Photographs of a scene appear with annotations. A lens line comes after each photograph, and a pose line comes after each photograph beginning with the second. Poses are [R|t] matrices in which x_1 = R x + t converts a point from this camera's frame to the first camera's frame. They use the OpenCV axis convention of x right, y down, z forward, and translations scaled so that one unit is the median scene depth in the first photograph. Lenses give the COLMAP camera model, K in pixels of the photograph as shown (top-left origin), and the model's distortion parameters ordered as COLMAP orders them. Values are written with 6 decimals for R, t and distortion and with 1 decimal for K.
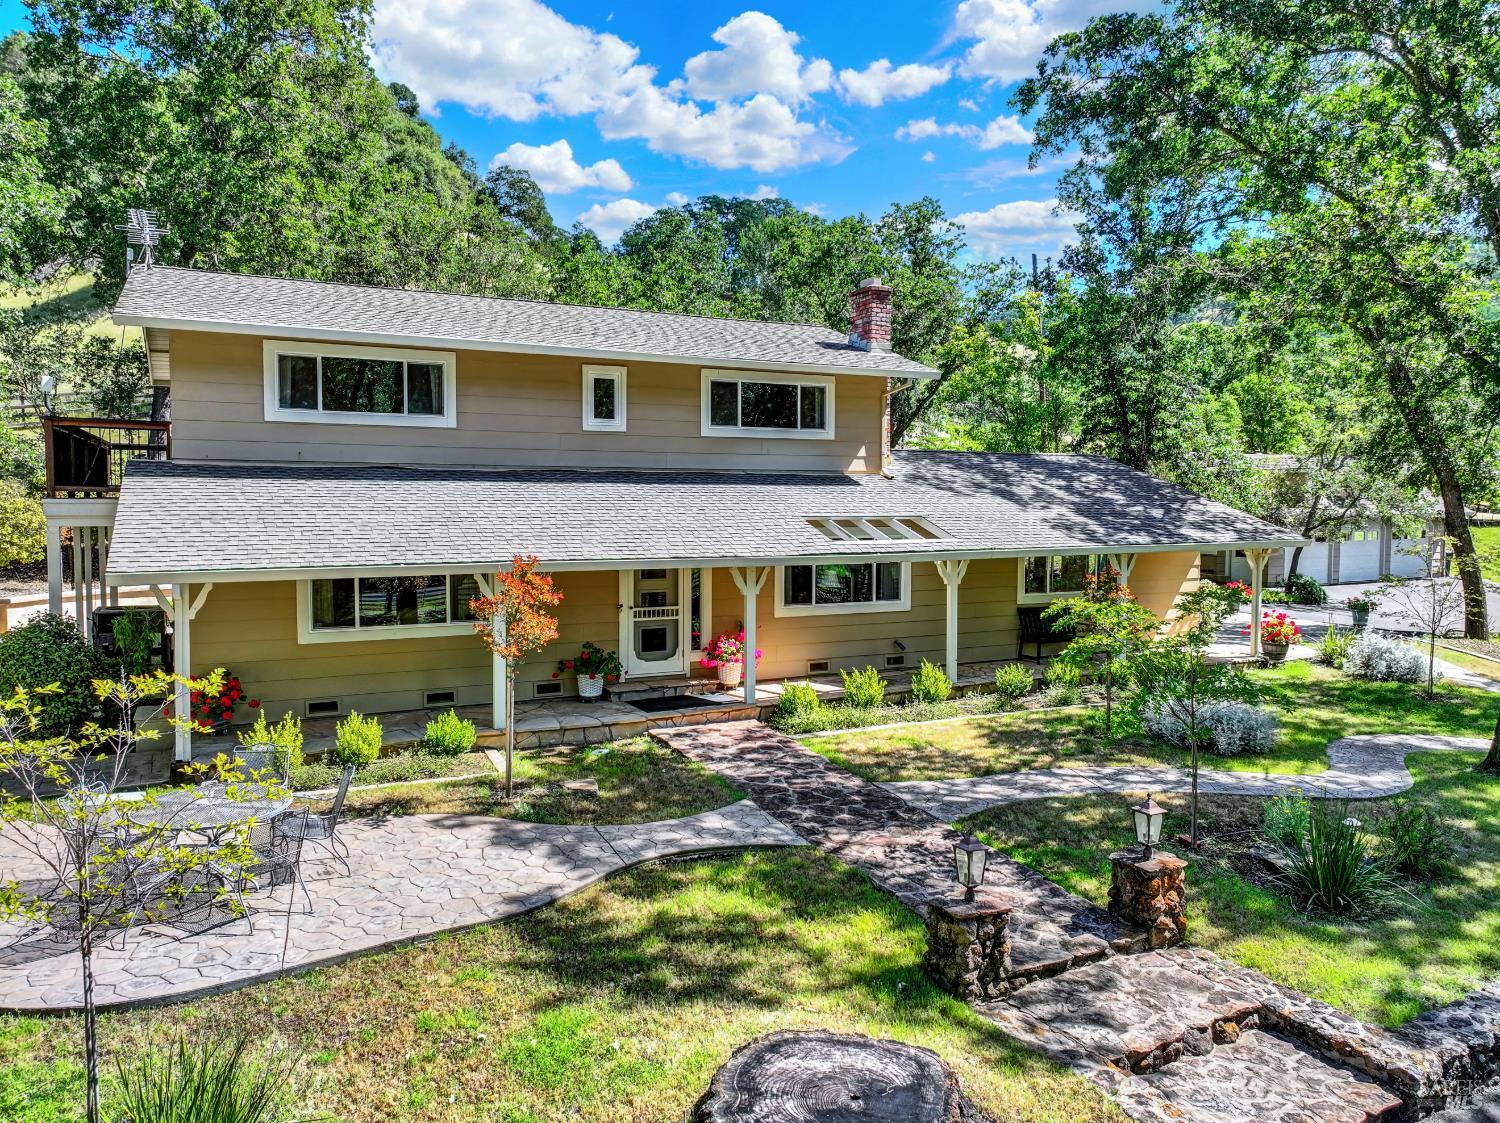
lens RADIAL K [[1062.1, 0, 750.0], [0, 1062.1, 561.5], [0, 0, 1]] dist [0.005761, 0.000069]
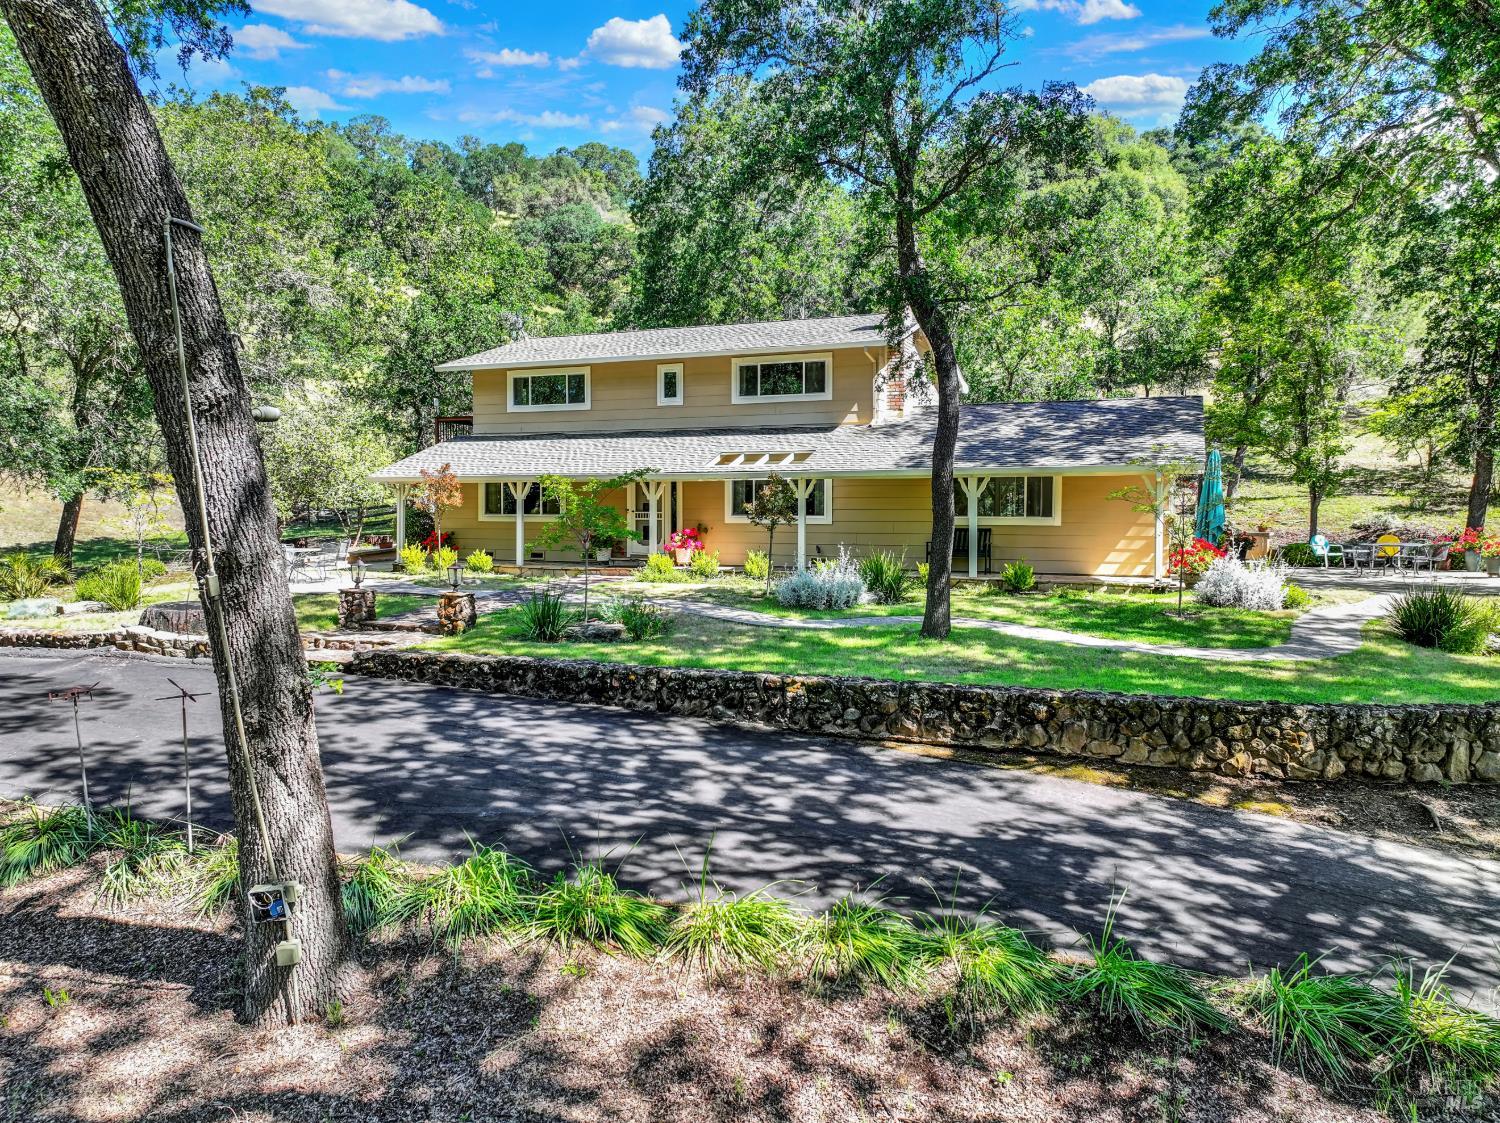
lens RADIAL K [[1062.1, 0, 750.0], [0, 1062.1, 561.5], [0, 0, 1]] dist [0.005761, 0.000069]
pose [[0.649853, 0.034346, -0.759284, 1.169255], [-0.046490, 0.998904, 0.005395, 0.096824], [0.758637, 0.031794, 0.650737, 0.071680]]
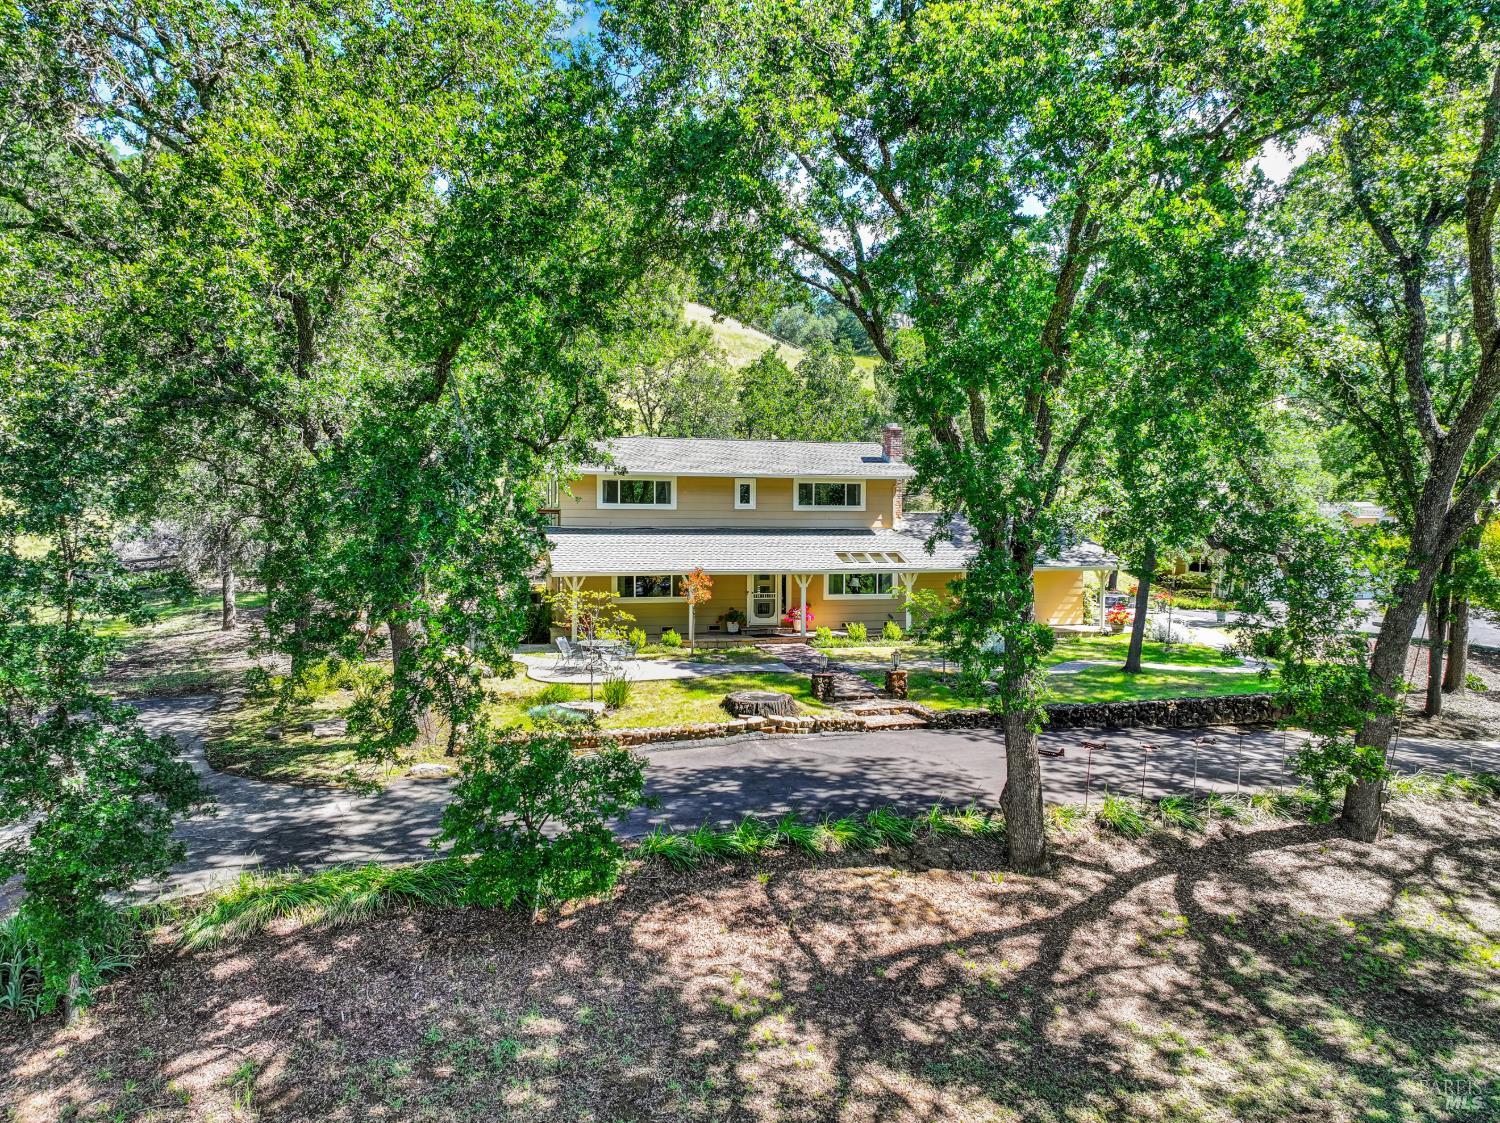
lens RADIAL K [[1062.1, 0, 750.0], [0, 1062.1, 561.5], [0, 0, 1]] dist [0.005761, 0.000069]
pose [[0.979666, 0.011920, -0.200279, 0.297531], [-0.015396, 0.999757, -0.015806, 0.012893], [0.200042, 0.018568, 0.979611, -1.060897]]
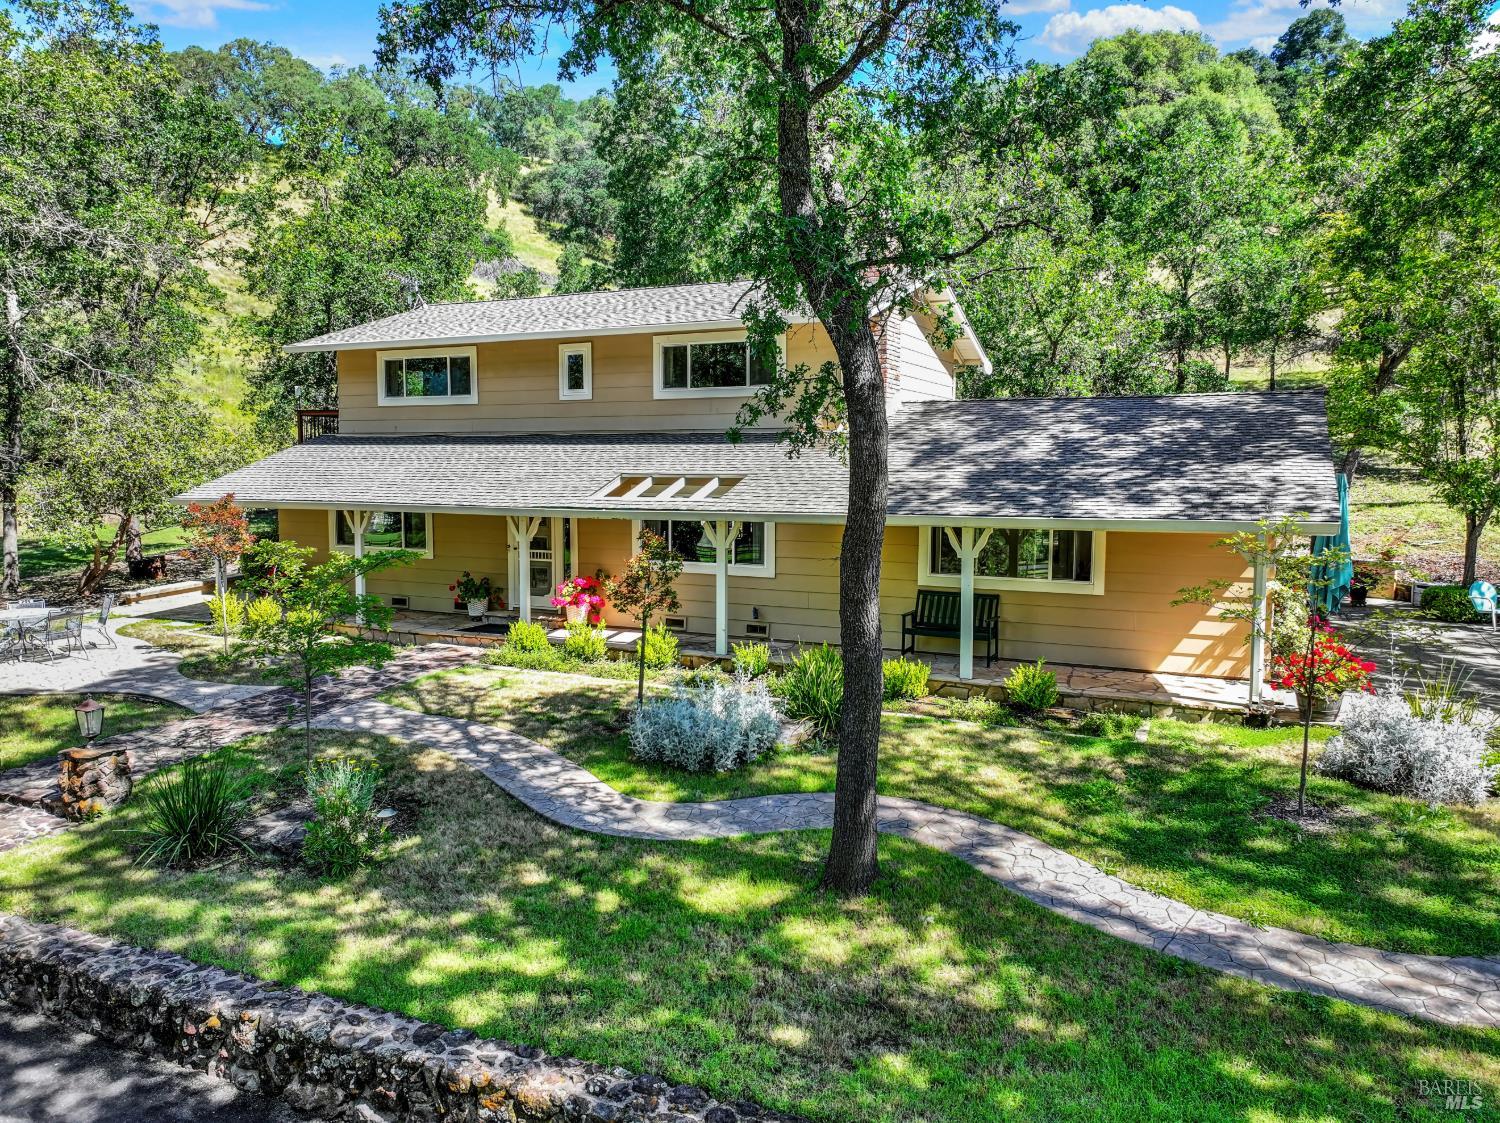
lens RADIAL K [[1055.9, 0, 749.2], [0, 1055.9, 556.4], [0, 0, 1]] dist [0.005735, 0.001323]
pose [[0.604364, 0.070308, -0.793600, 0.931614], [-0.048161, 0.997501, 0.051695, -0.020590], [0.795251, 0.006978, 0.606240, 0.456990]]
